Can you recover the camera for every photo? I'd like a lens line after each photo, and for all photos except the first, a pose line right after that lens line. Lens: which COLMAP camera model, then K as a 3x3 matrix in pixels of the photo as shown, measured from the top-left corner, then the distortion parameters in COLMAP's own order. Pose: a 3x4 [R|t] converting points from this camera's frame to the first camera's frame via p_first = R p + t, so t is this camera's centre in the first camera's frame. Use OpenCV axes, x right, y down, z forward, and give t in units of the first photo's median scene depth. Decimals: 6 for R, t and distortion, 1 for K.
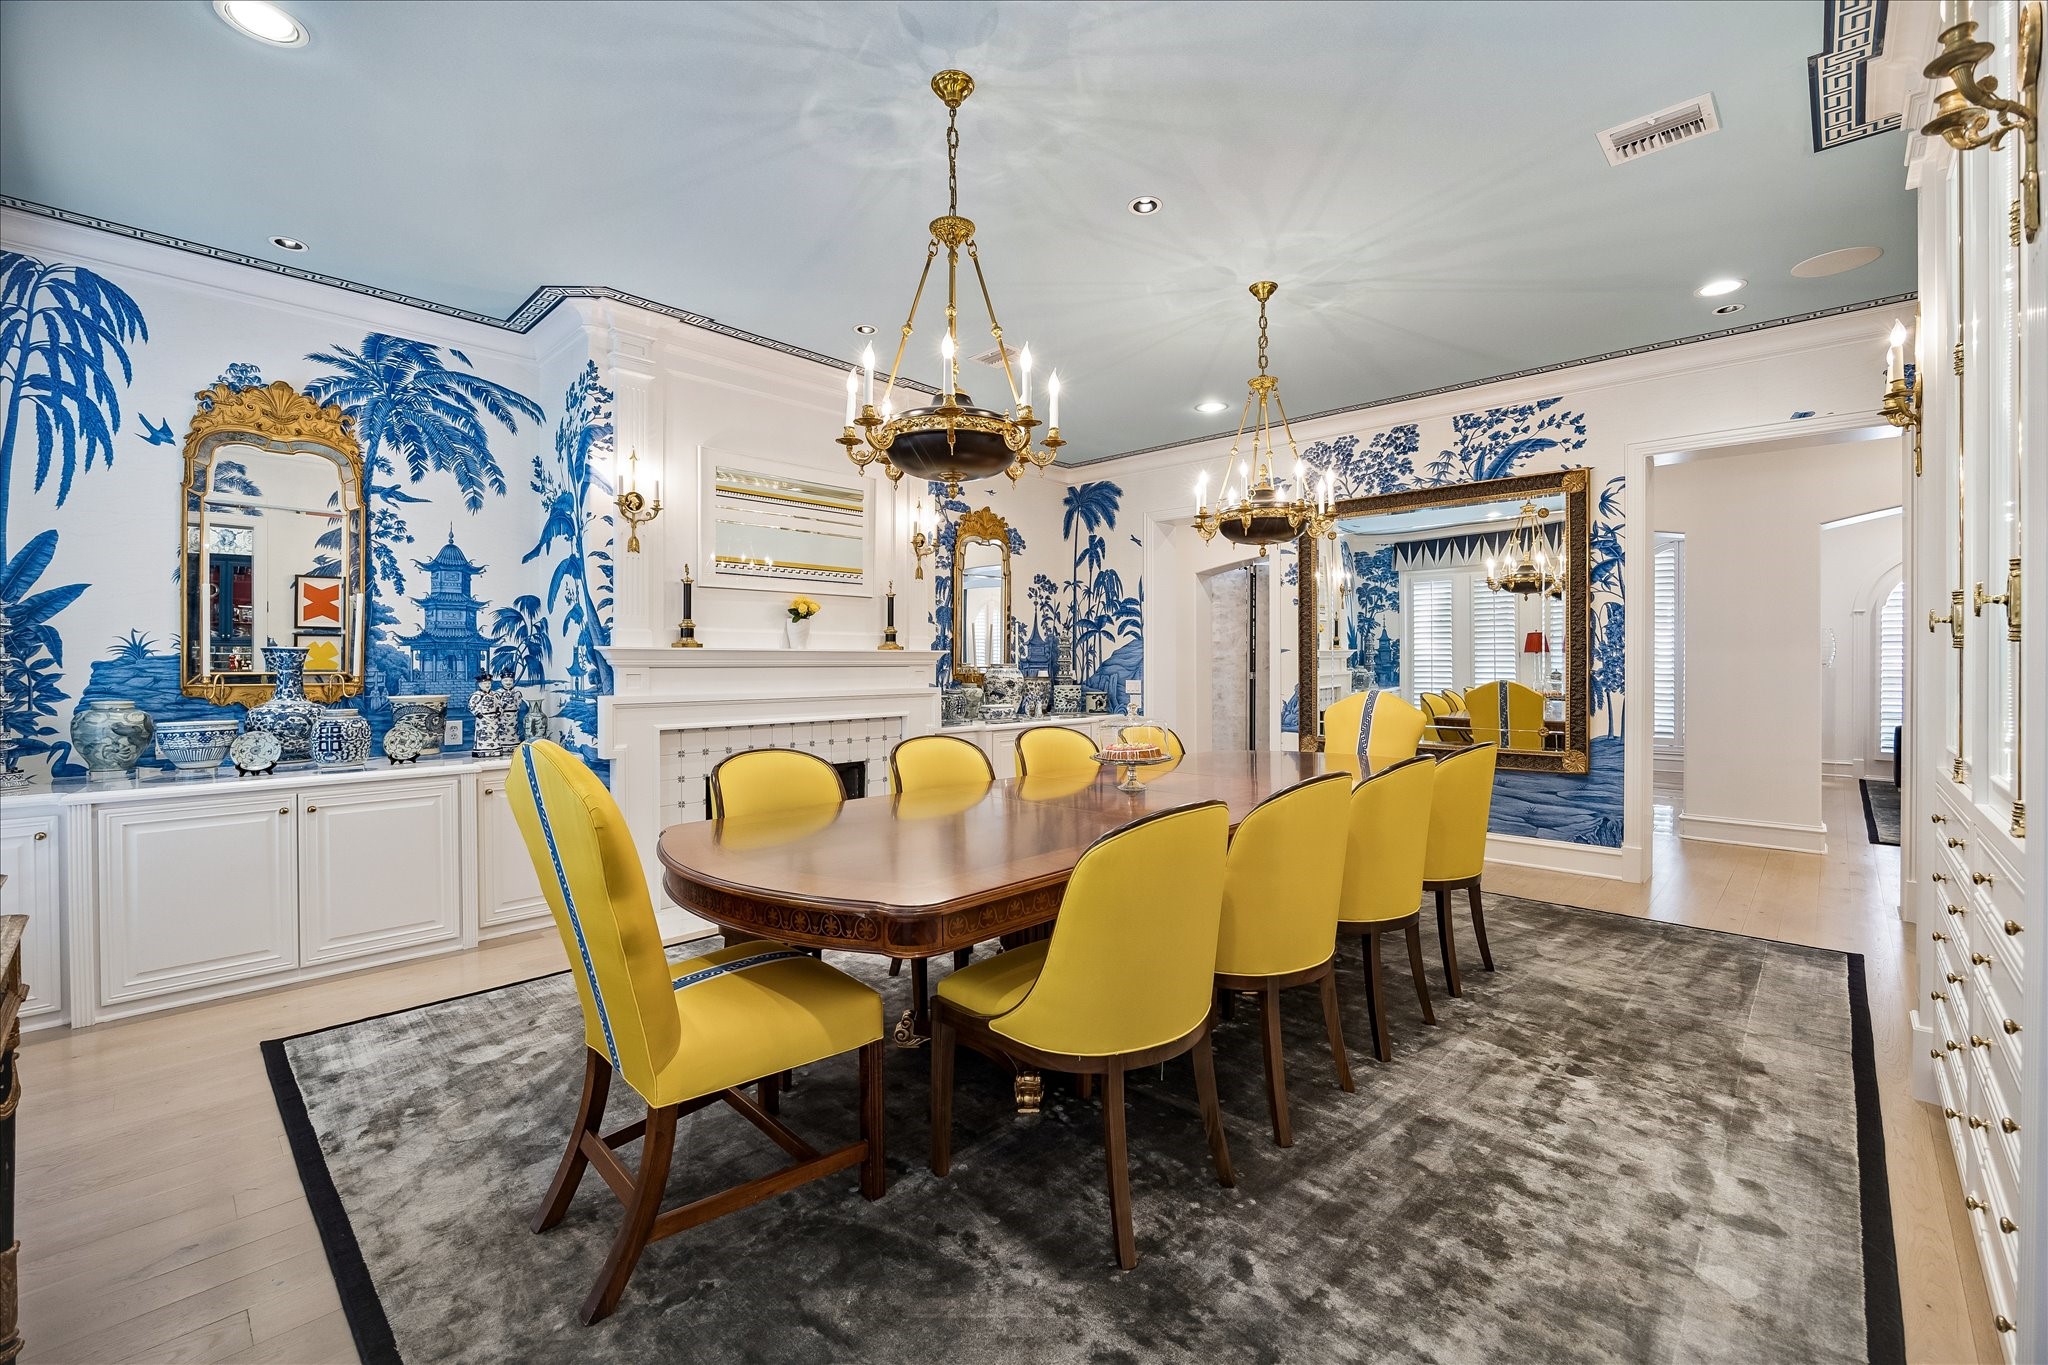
lens RADIAL K [[791.5, 0, 1054.9], [0, 791.5, 658.2], [0, 0, 1]] dist [0.000342, 0.000026]
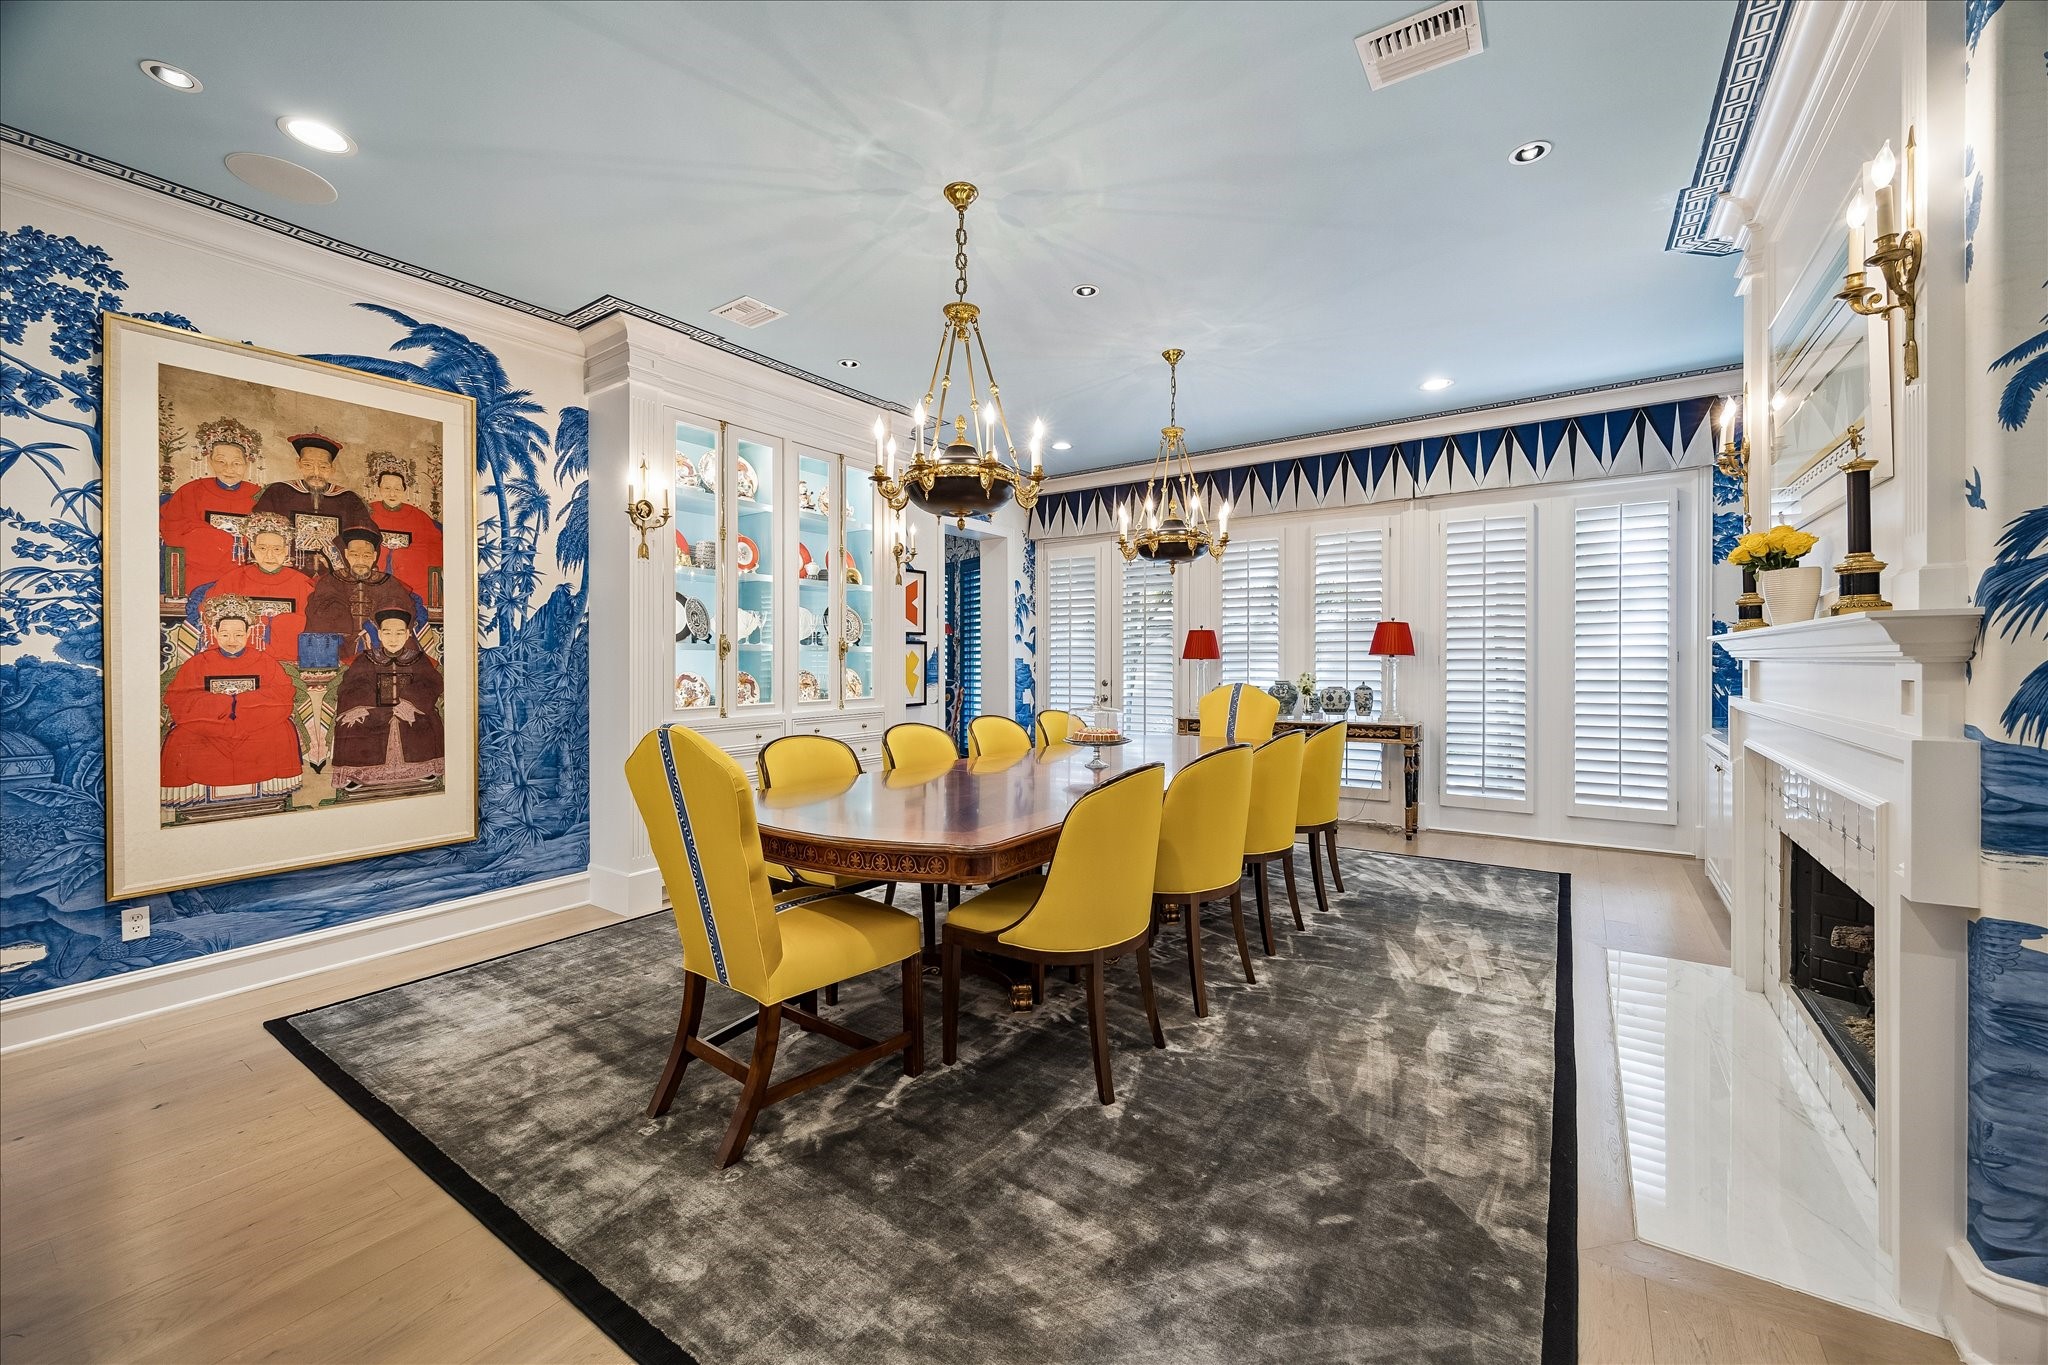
lens RADIAL K [[791.5, 0, 1054.9], [0, 791.5, 658.2], [0, 0, 1]] dist [0.000342, 0.000026]
pose [[0.979333, 0.003225, 0.202230, -0.240076], [-0.004261, 0.999980, 0.004687, 0.002161], [-0.202211, -0.005451, 0.979327, -0.256851]]
